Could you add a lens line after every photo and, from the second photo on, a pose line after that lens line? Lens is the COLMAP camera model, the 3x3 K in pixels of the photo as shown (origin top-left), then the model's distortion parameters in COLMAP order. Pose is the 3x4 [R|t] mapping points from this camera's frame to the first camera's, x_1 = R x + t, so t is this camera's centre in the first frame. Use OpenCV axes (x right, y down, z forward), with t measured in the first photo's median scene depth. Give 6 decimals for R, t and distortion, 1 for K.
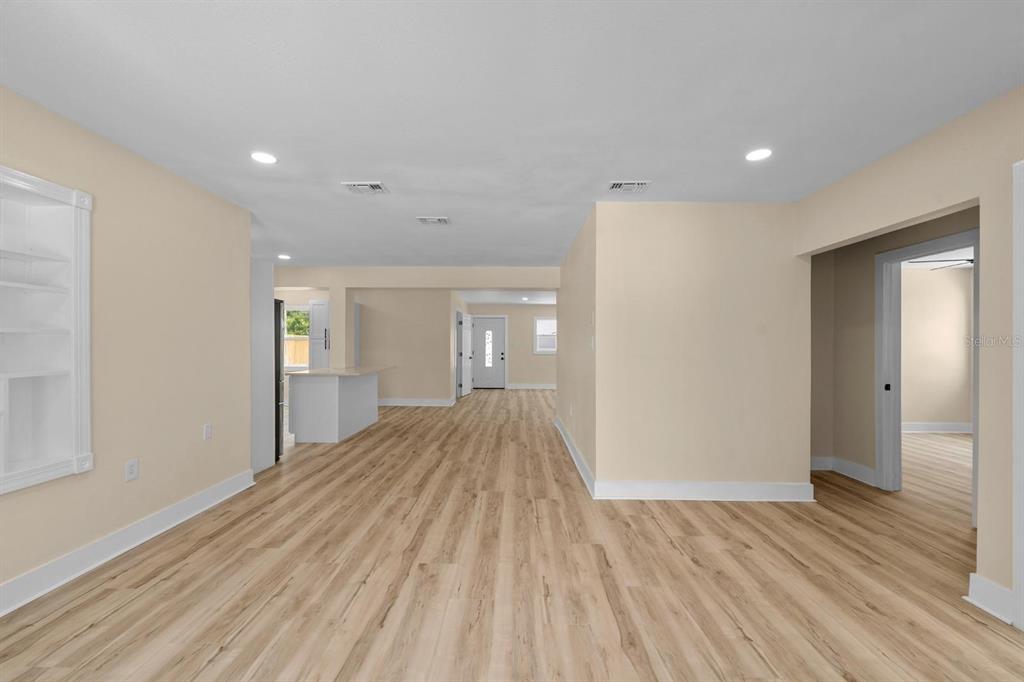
lens RADIAL K [[411.2, 0, 513.3], [0, 411.2, 345.6], [0, 0, 1]] dist [-0.000666, -0.000518]
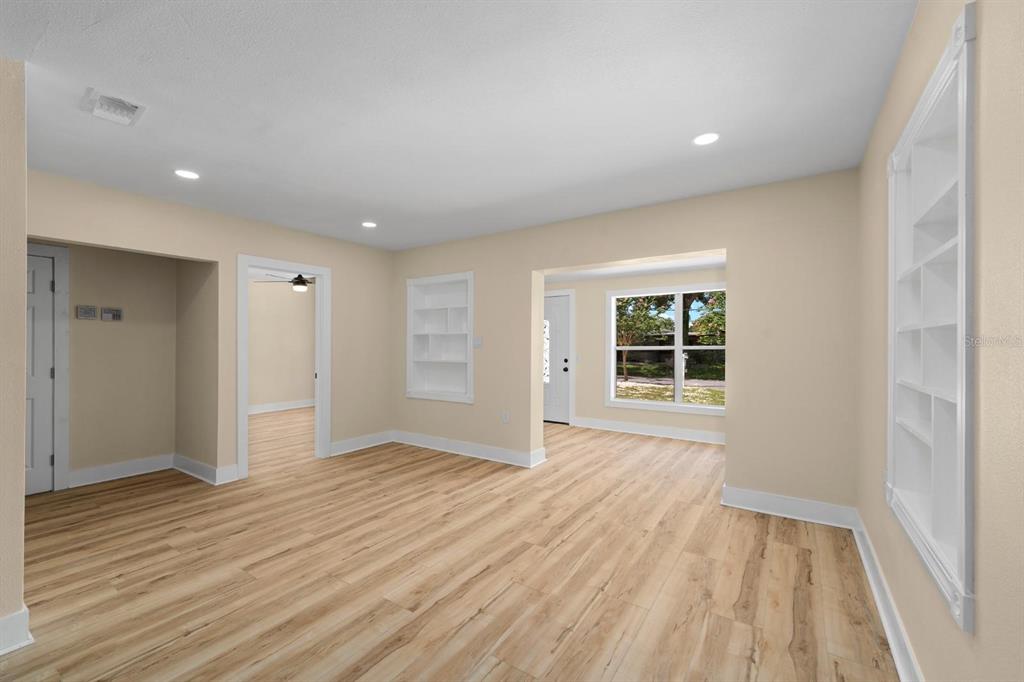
lens RADIAL K [[411.2, 0, 513.3], [0, 411.2, 345.6], [0, 0, 1]] dist [-0.000666, -0.000518]
pose [[-0.839344, -0.005259, 0.543575, -0.861655], [-0.003403, 0.999984, 0.004421, -0.001283], [-0.543590, 0.001860, -0.839349, 1.628102]]
